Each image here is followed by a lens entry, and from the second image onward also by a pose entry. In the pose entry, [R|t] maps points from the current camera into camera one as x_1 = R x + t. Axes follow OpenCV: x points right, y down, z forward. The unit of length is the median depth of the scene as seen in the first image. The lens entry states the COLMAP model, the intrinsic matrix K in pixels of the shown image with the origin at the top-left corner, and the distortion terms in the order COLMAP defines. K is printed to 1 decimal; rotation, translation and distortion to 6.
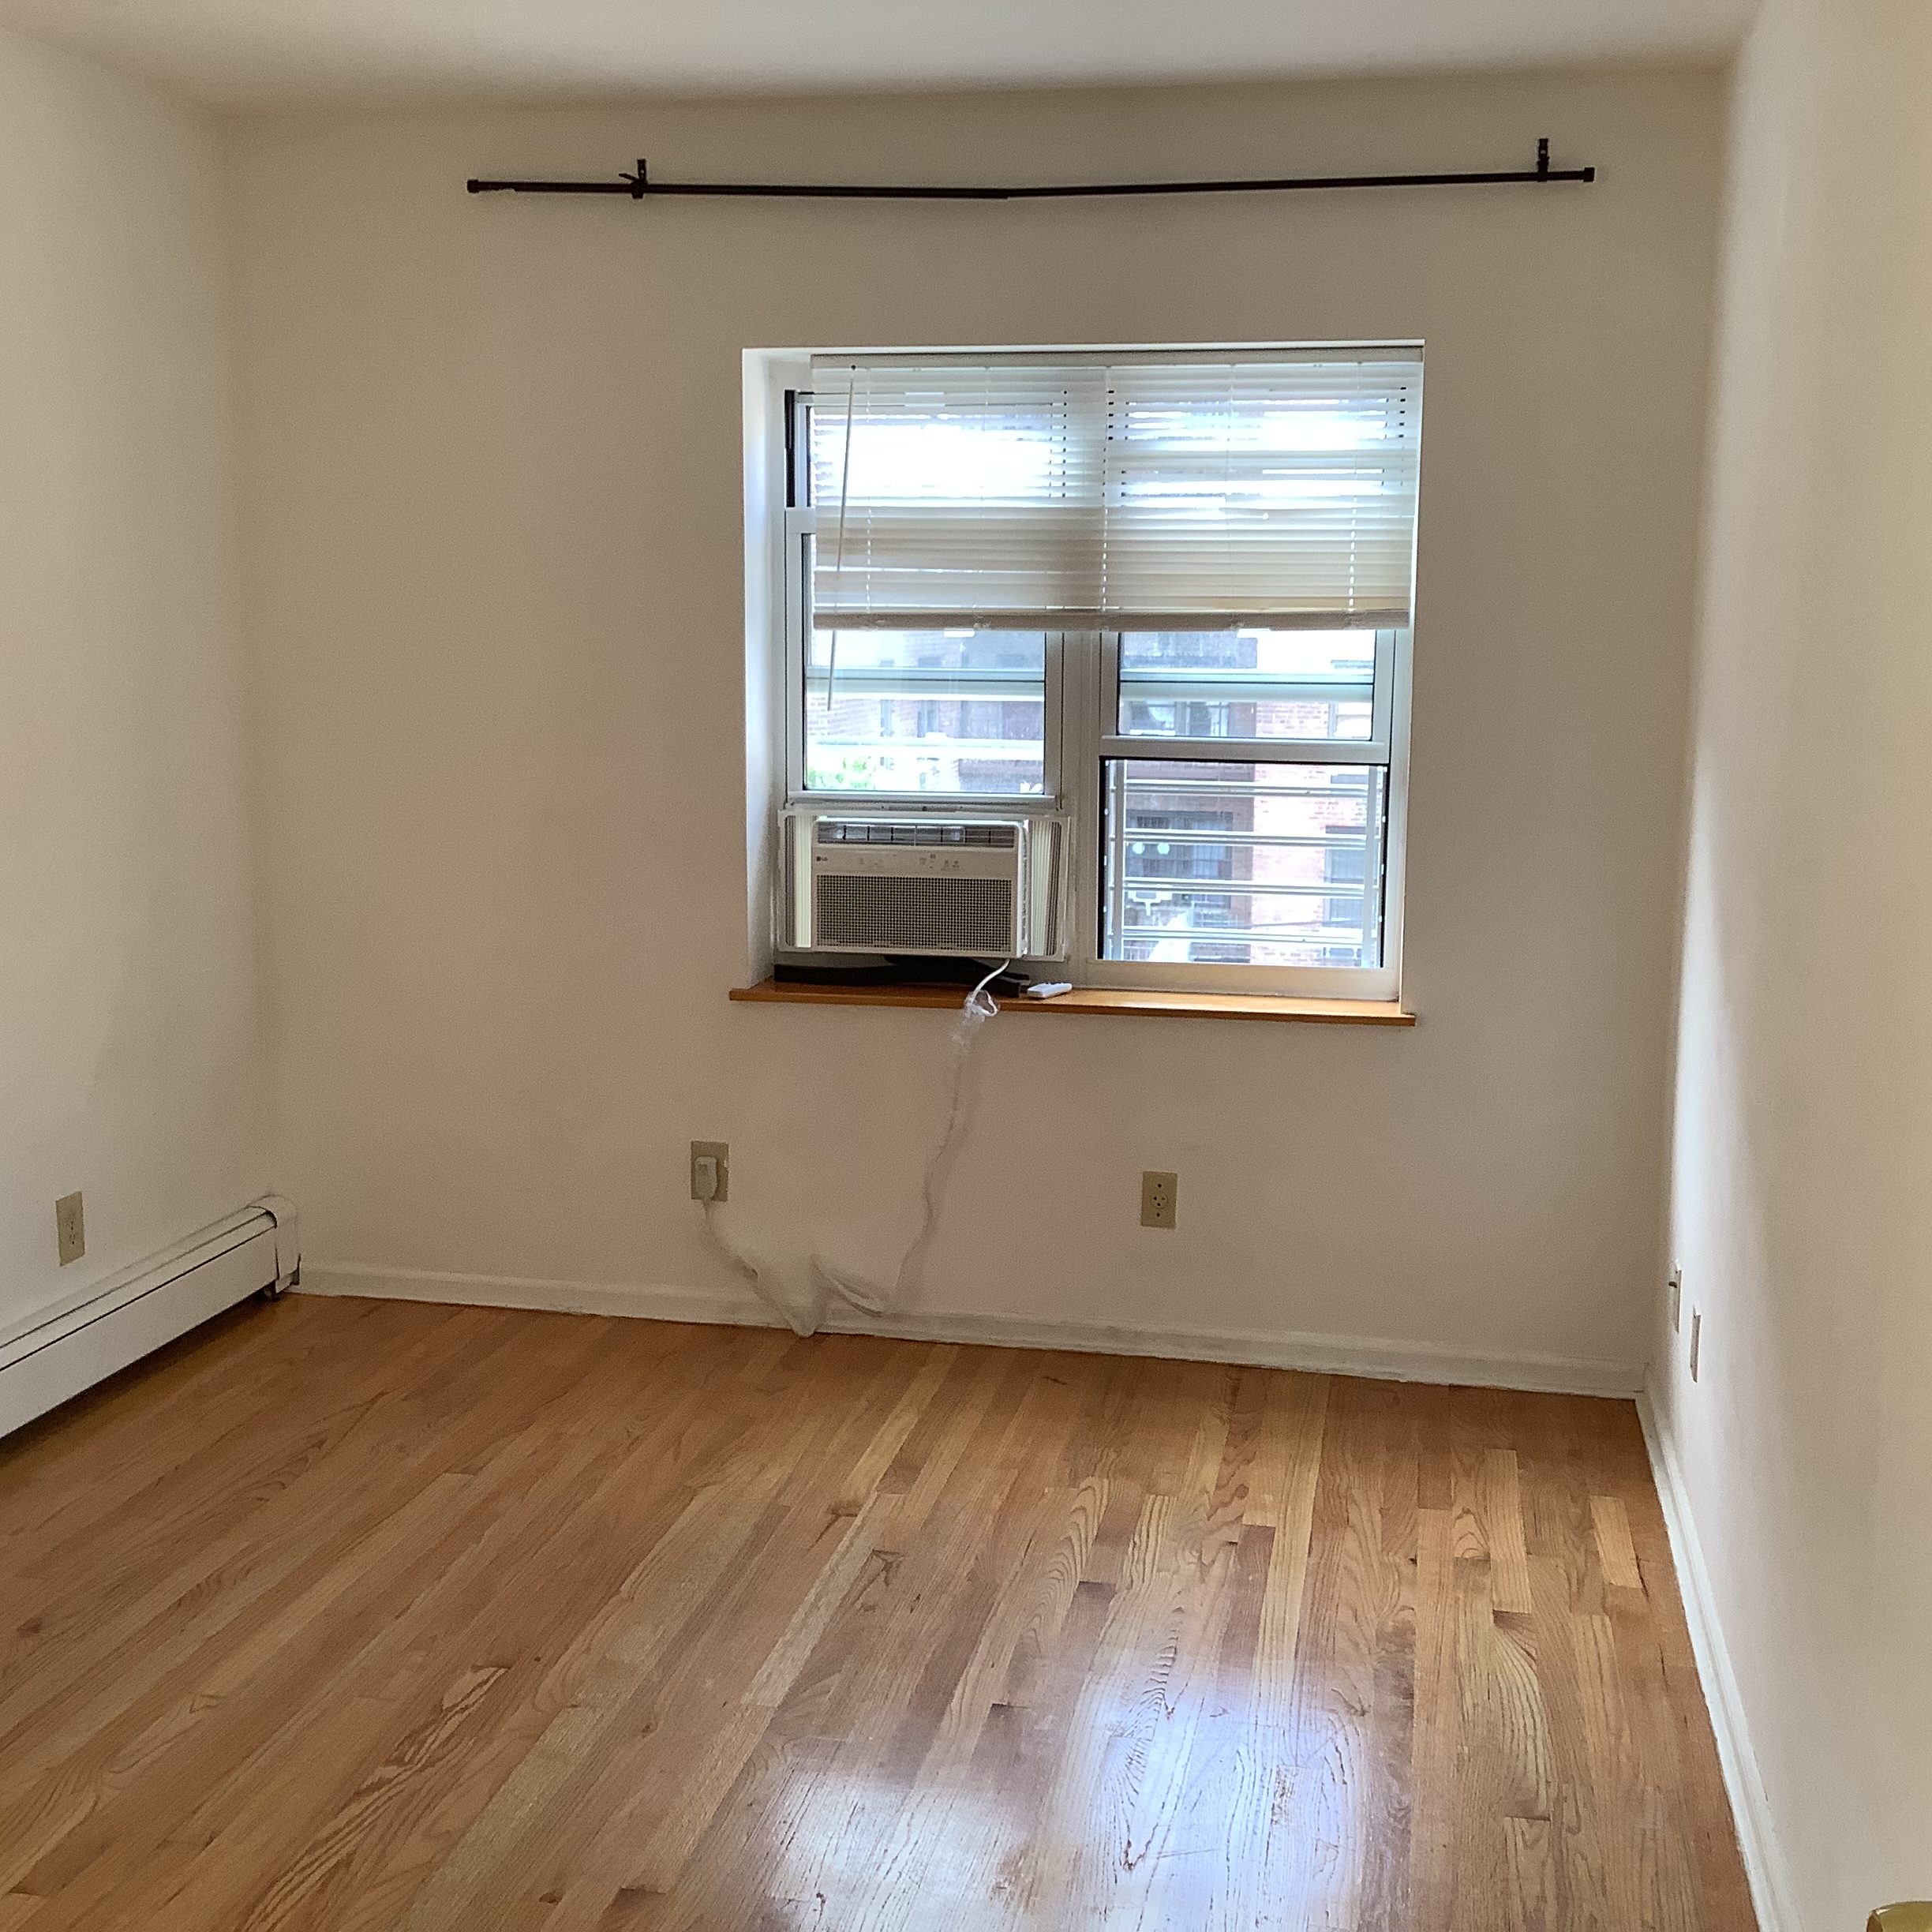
lens RADIAL K [[2352.4, 0, 963.4], [0, 2352.4, 962.7], [0, 0, 1]] dist [-0.009418, 0.009256]
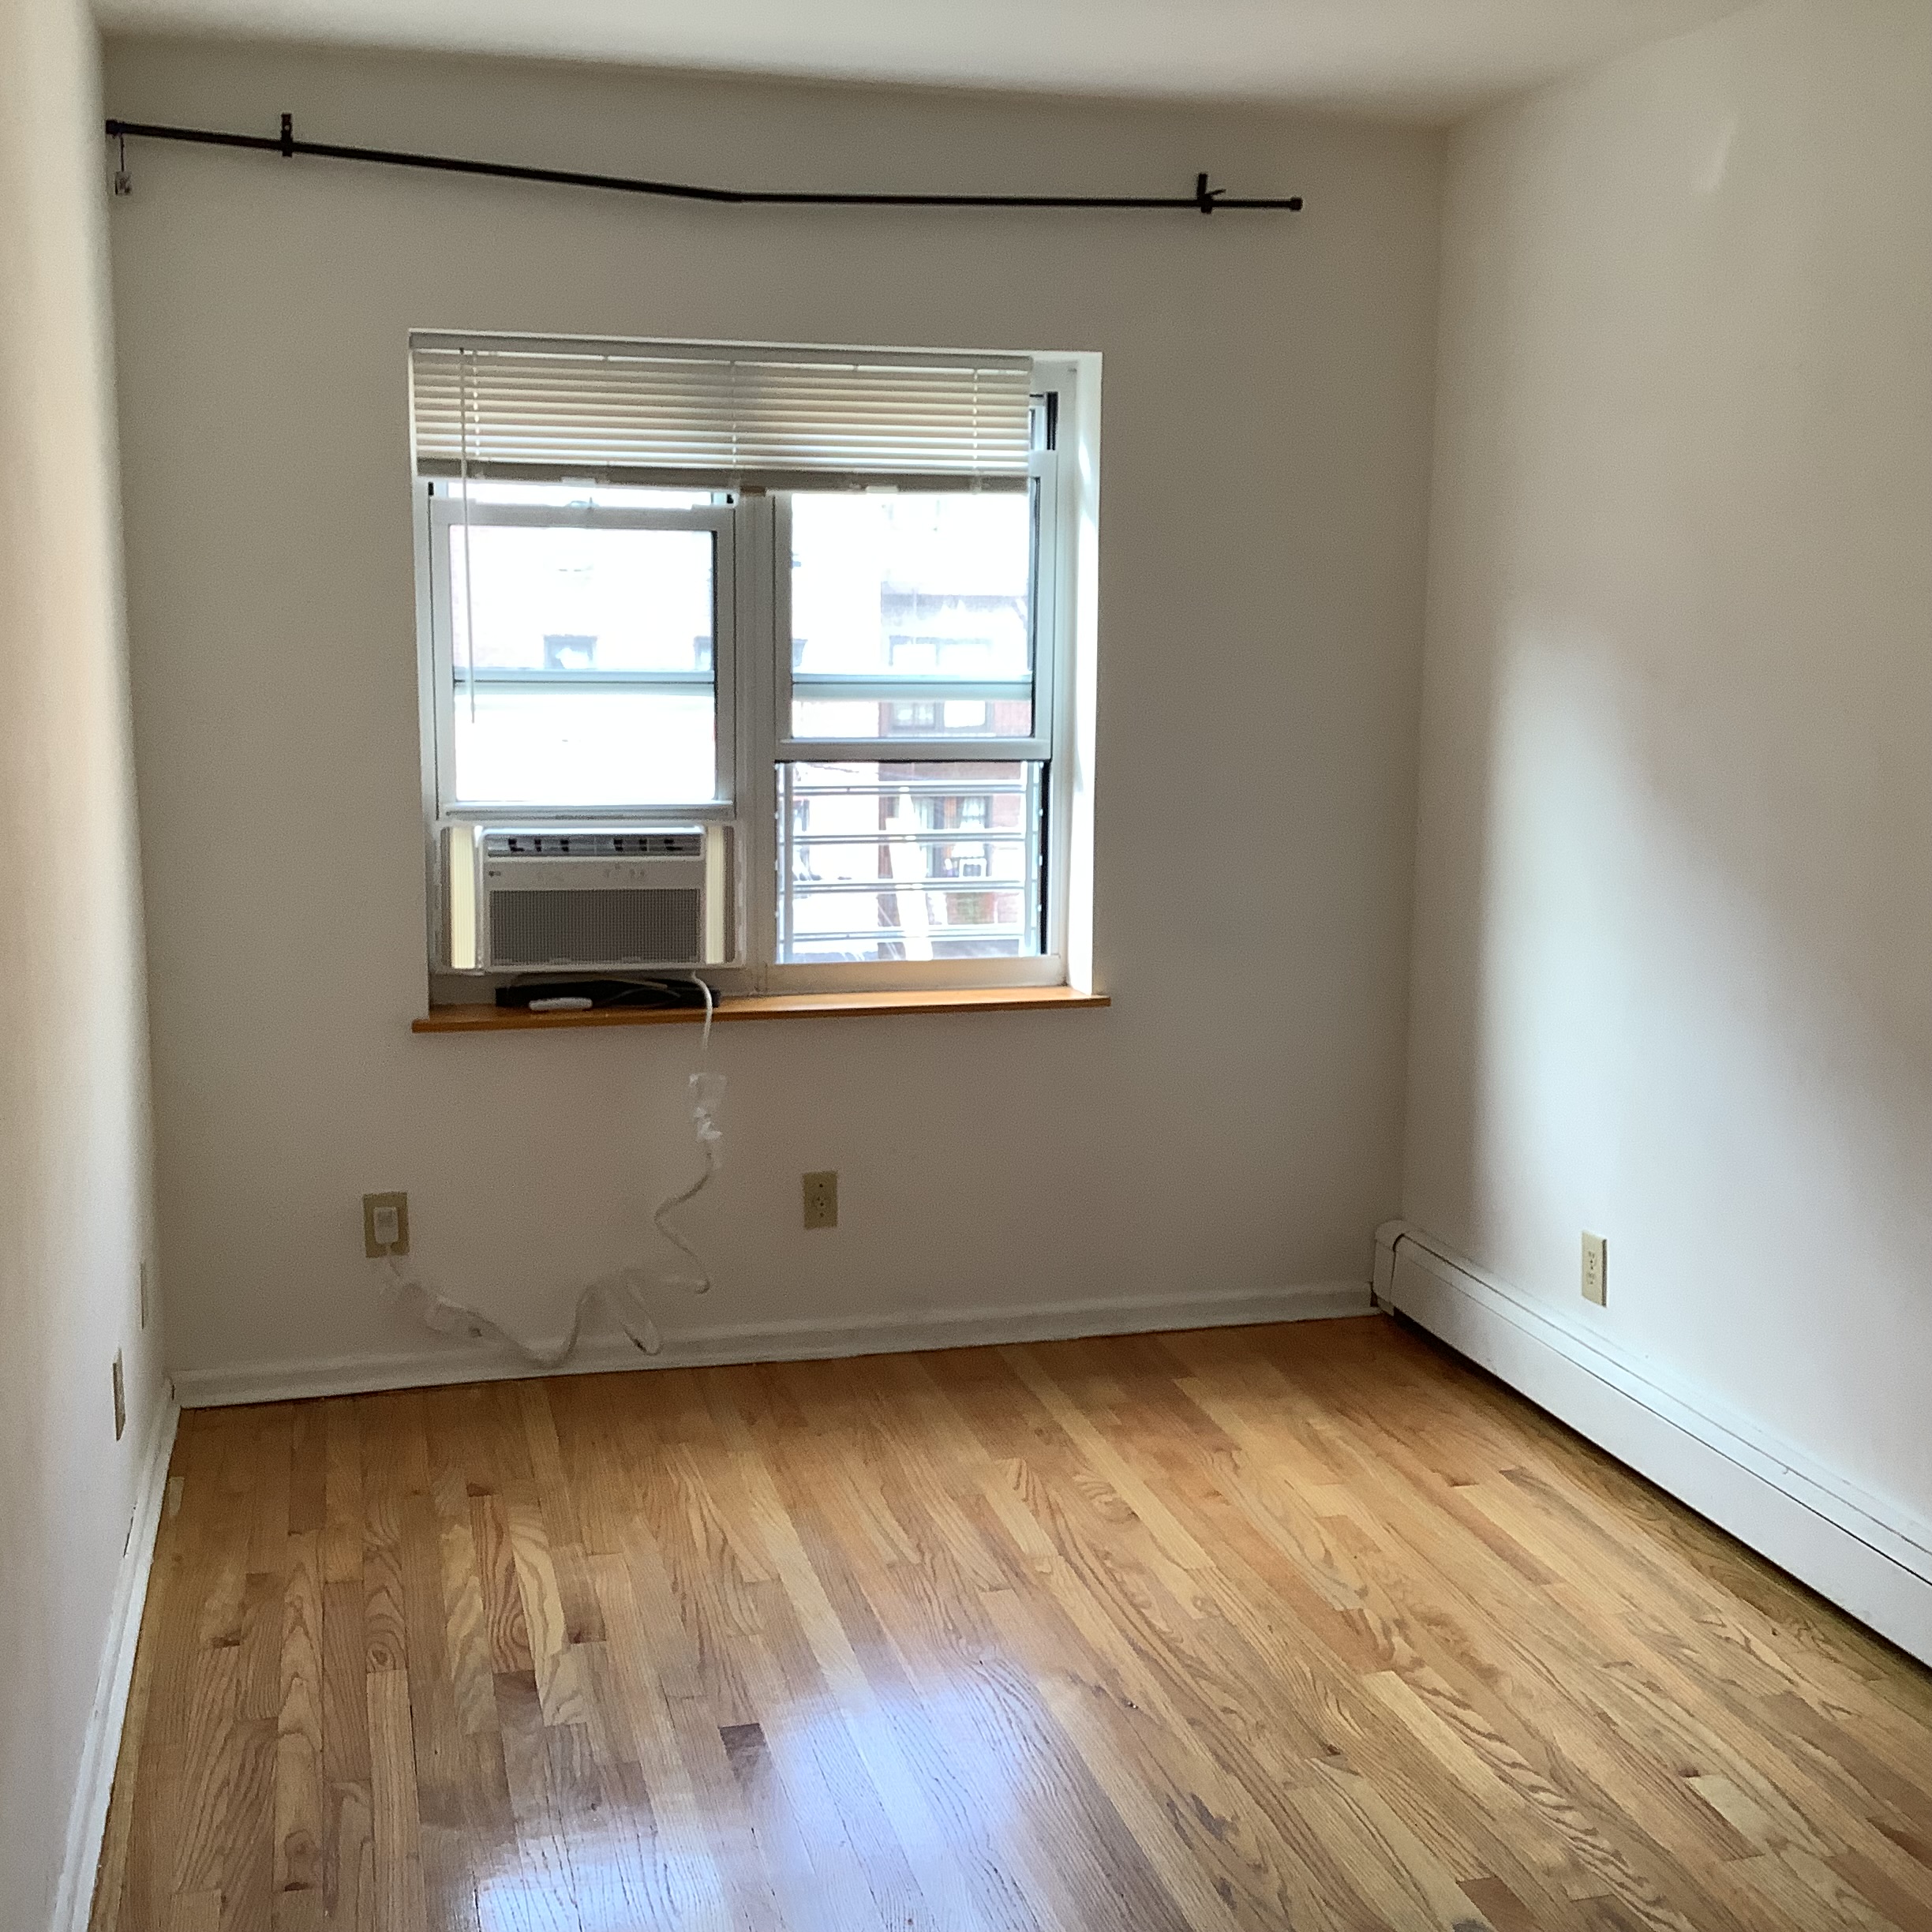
lens RADIAL K [[2352.4, 0, 963.4], [0, 2352.4, 962.7], [0, 0, 1]] dist [-0.009418, 0.009256]
pose [[0.897133, -0.064120, 0.437082, -0.347819], [0.062645, 0.997877, 0.017809, -0.016417], [-0.437296, 0.011404, 0.899245, 0.081813]]
